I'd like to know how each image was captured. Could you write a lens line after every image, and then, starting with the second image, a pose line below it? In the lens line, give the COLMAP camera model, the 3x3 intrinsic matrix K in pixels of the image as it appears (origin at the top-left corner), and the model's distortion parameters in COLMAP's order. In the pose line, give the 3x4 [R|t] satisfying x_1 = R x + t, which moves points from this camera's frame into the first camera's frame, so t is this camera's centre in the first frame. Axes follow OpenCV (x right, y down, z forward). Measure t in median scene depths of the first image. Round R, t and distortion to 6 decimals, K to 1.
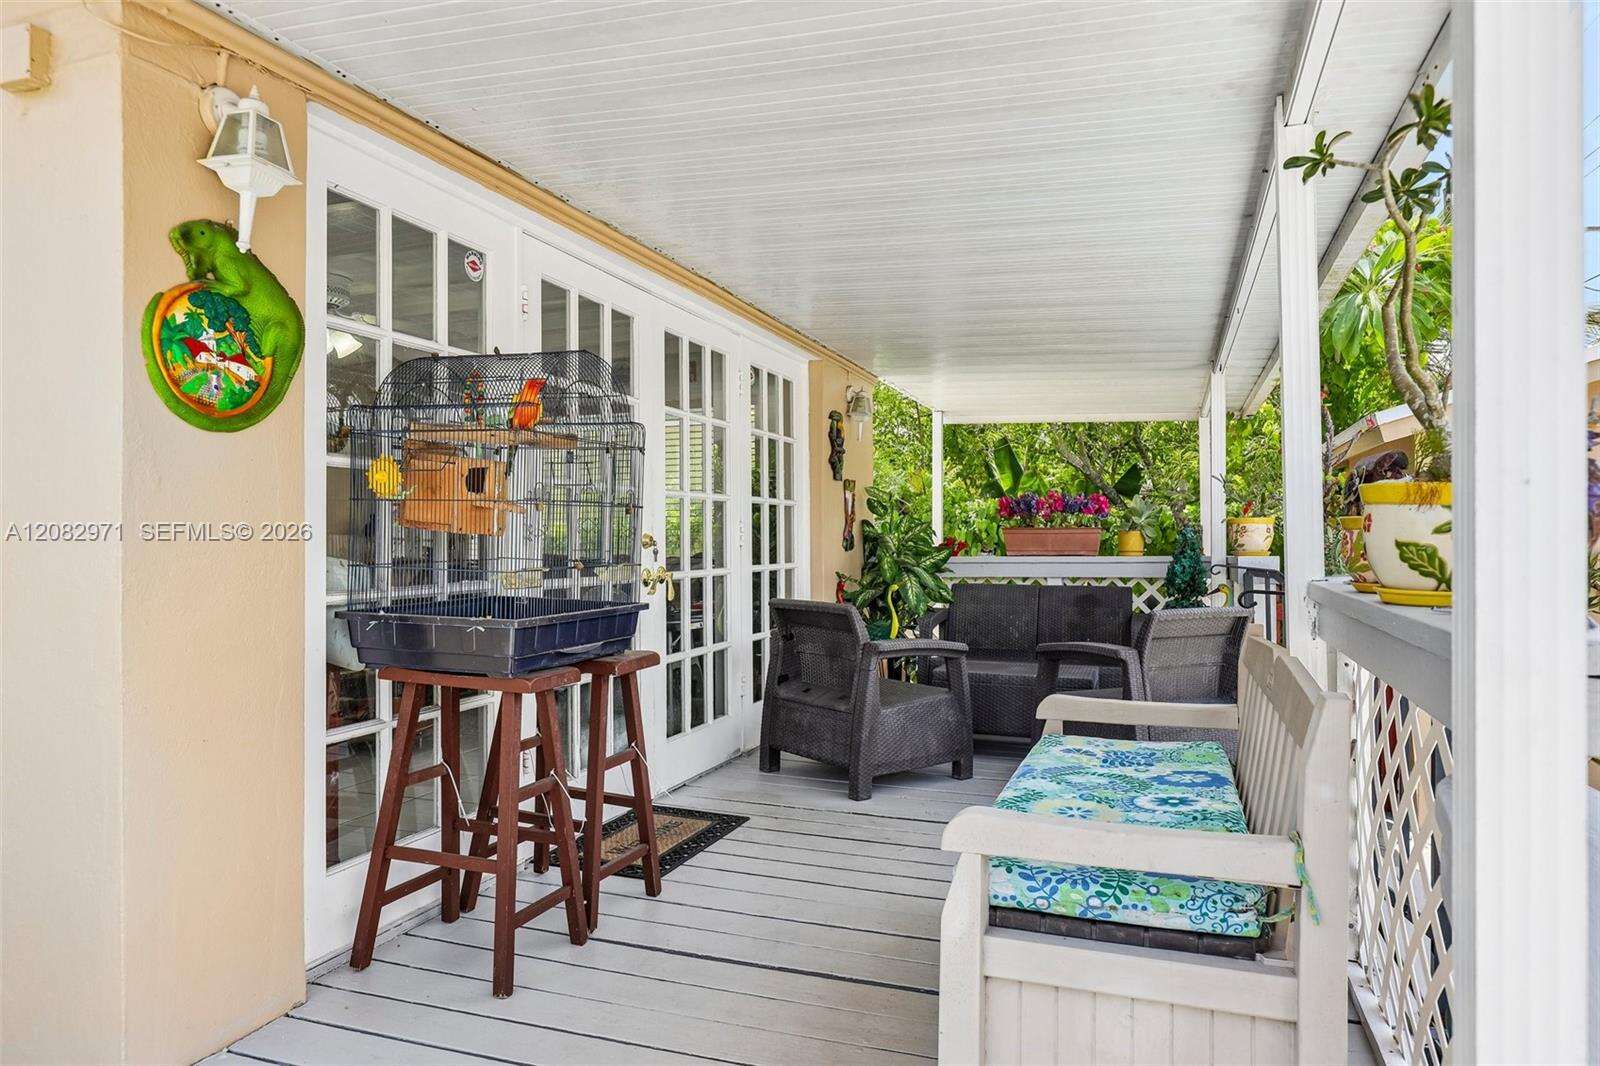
lens RADIAL K [[1017.9, 0, 800.0], [0, 1017.9, 533.0], [0, 0, 1]] dist [0.001621, 0.000253]
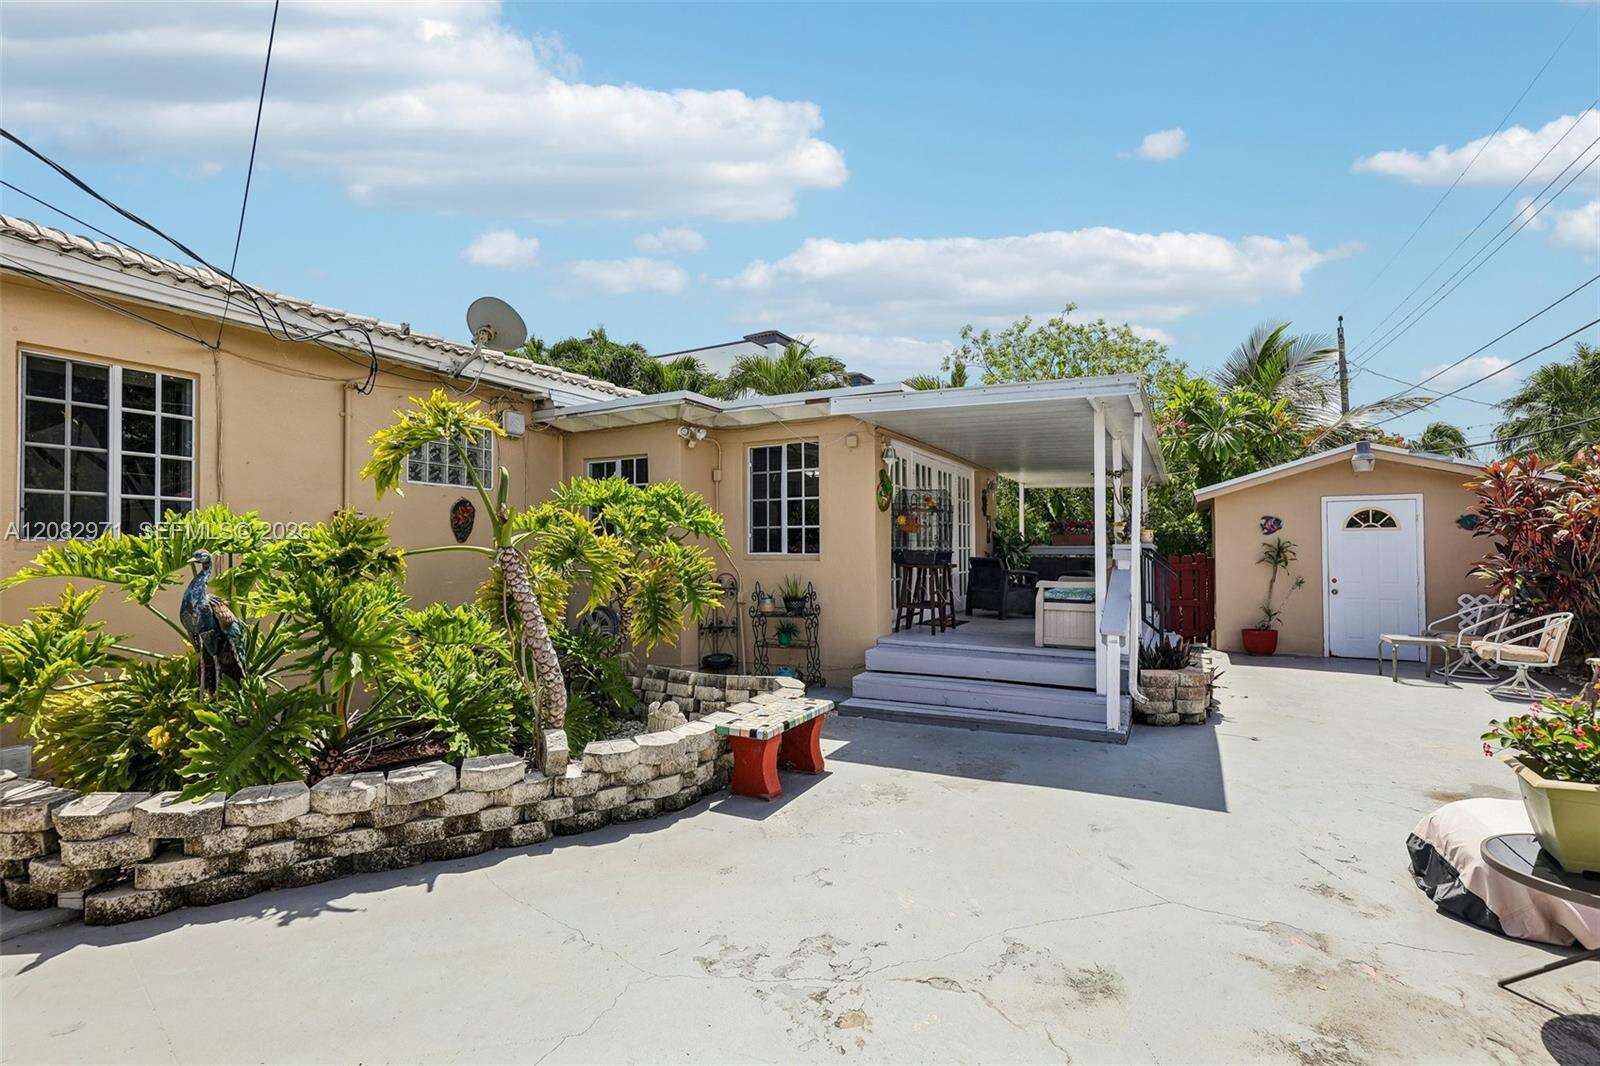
lens RADIAL K [[727.8, 0, 809.0], [0, 727.8, 538.8], [0, 0, 1]] dist [0.002118, 0.000220]
pose [[0.991322, -0.000273, -0.131458, -0.161656], [-0.000693, 0.999973, -0.007300, 0.019748], [0.131456, 0.007328, 0.991295, -0.886035]]
